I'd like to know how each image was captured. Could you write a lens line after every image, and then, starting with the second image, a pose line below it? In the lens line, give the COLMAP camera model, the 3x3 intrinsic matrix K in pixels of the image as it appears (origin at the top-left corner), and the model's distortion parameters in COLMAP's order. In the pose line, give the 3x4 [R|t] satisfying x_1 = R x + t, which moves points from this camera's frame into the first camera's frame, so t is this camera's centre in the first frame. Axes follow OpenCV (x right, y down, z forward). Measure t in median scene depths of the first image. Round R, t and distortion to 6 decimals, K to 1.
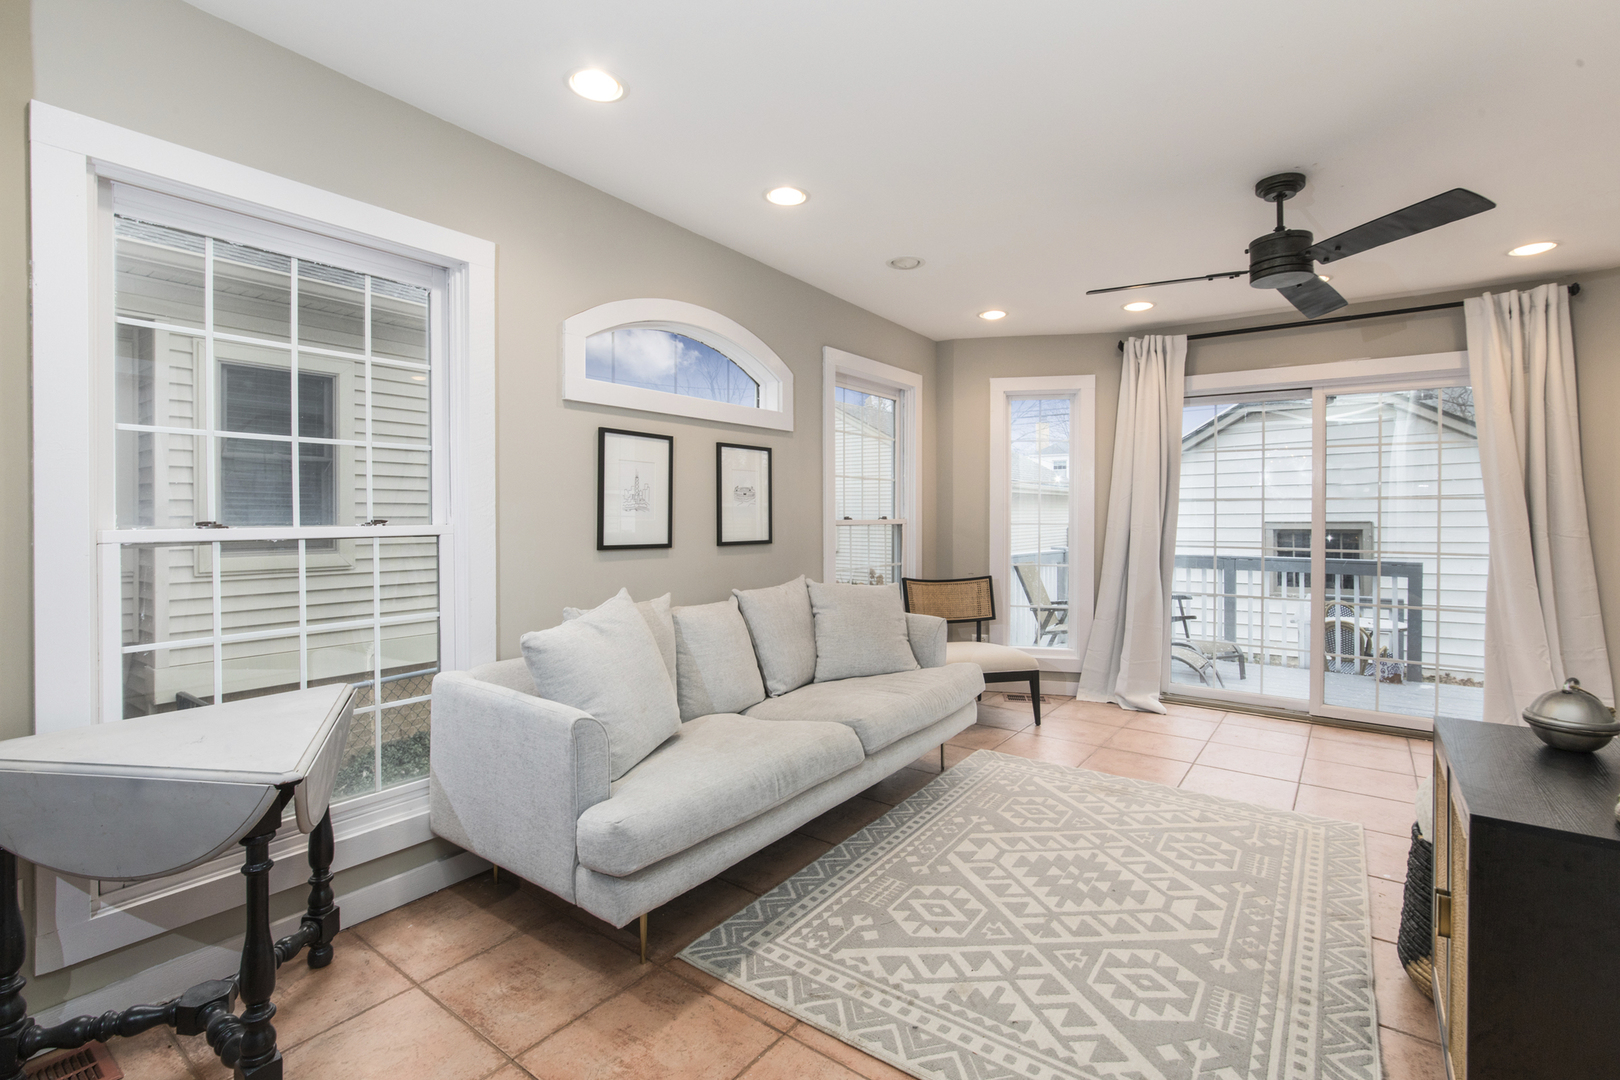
lens RADIAL K [[748.7, 0, 843.2], [0, 748.7, 514.3], [0, 0, 1]] dist [-0.000112, 0.000872]
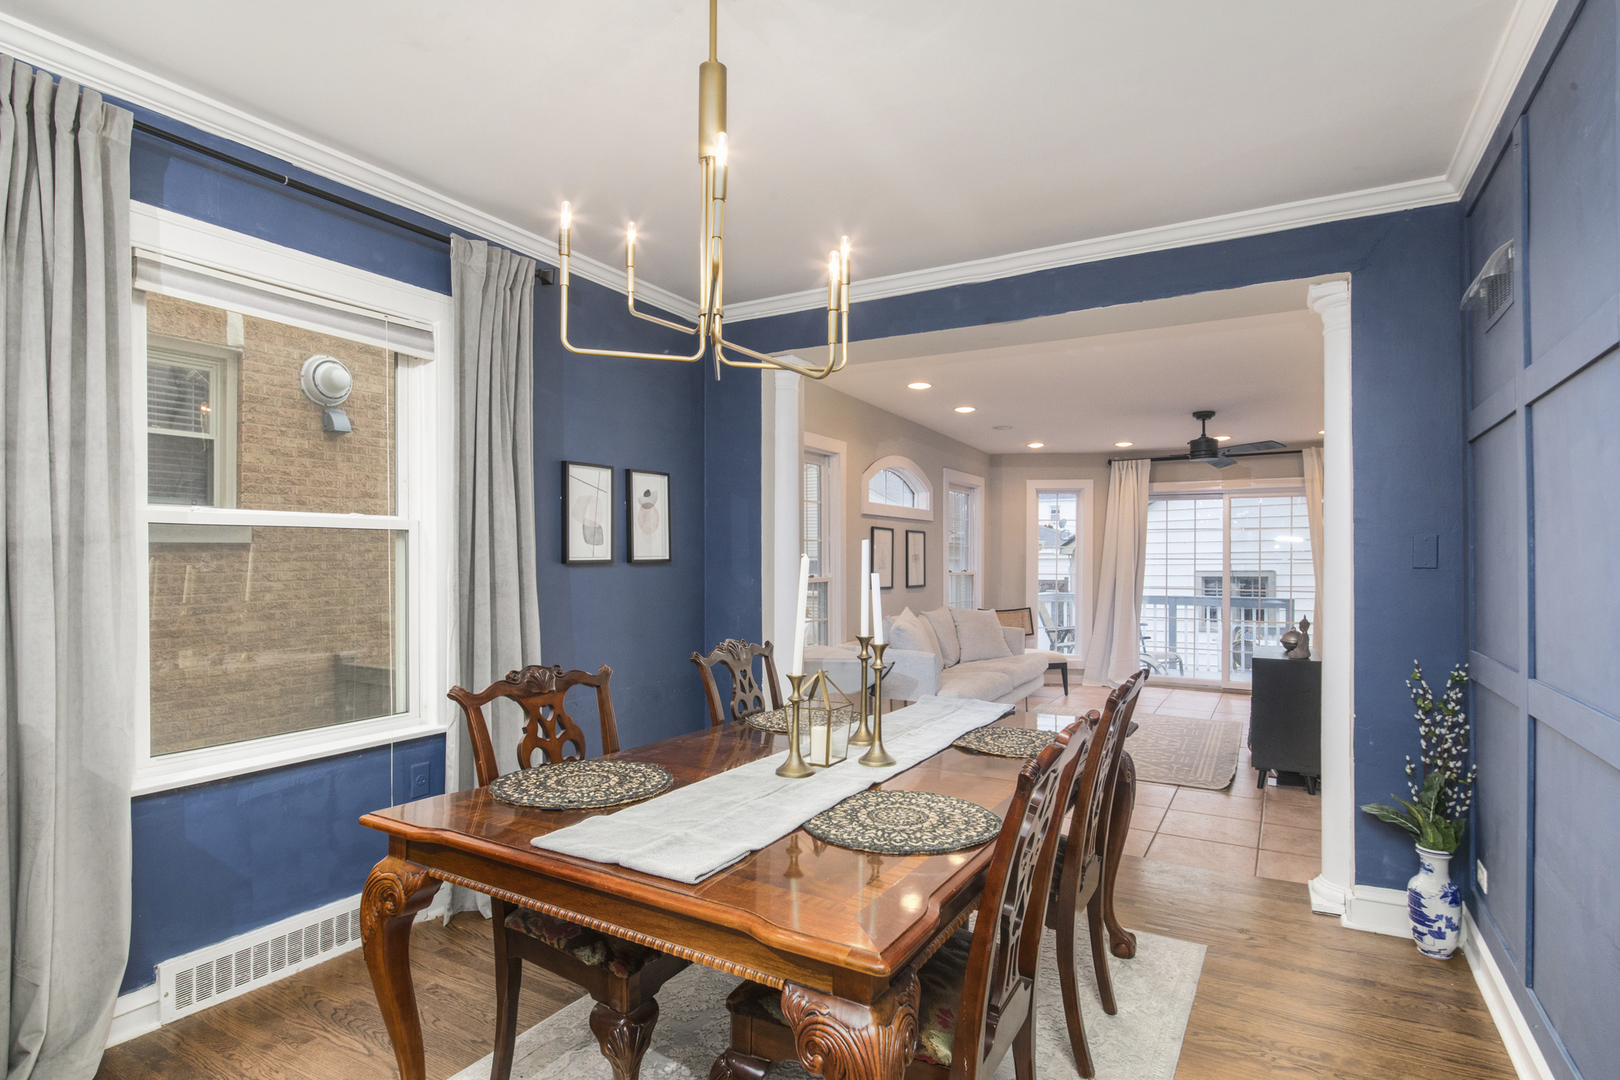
lens RADIAL K [[849.3, 0, 808.8], [0, 849.3, 547.1], [0, 0, 1]] dist [-0.028072, -0.000280]
pose [[0.996287, 0.003924, 0.086010, -0.676878], [-0.003210, 0.999959, -0.008436, -0.044277], [-0.086040, 0.008128, 0.996259, -1.181591]]
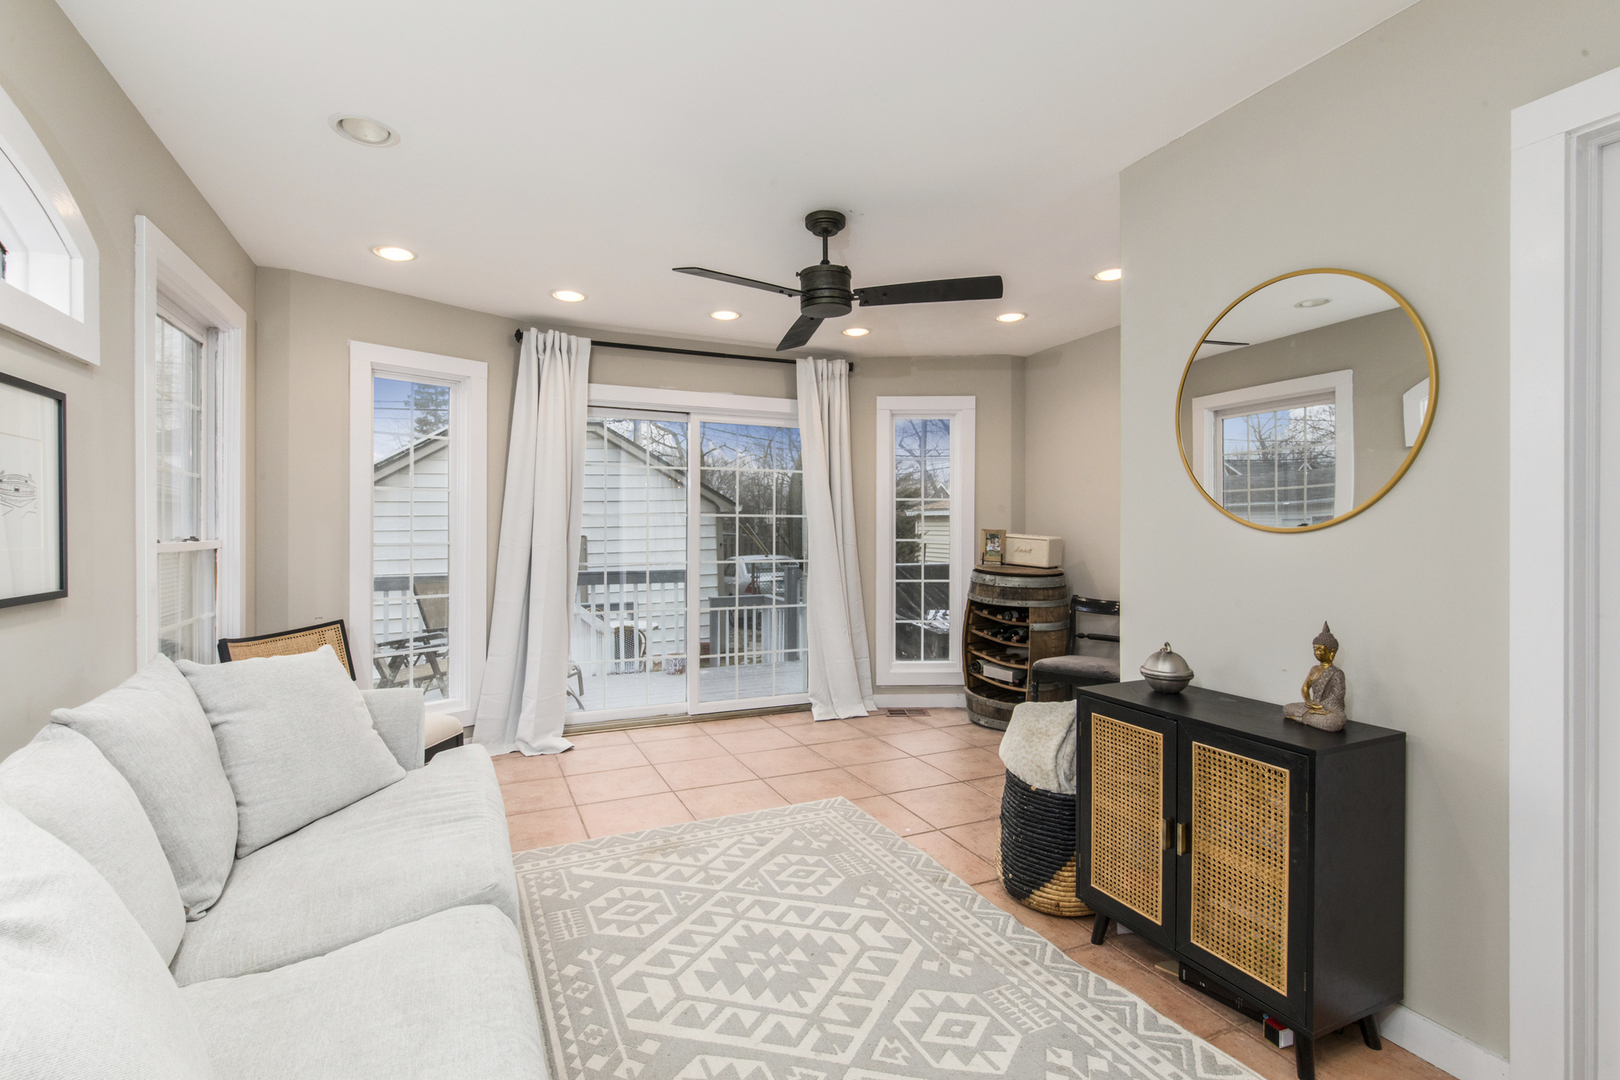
lens RADIAL K [[748.7, 0, 796.9], [0, 748.7, 531.6], [0, 0, 1]] dist [-0.000112, 0.000872]
pose [[0.512106, -0.007305, 0.858891, -0.335699], [0.005525, 0.999971, 0.005210, -0.003263], [-0.858905, 0.002077, 0.512131, 0.461790]]
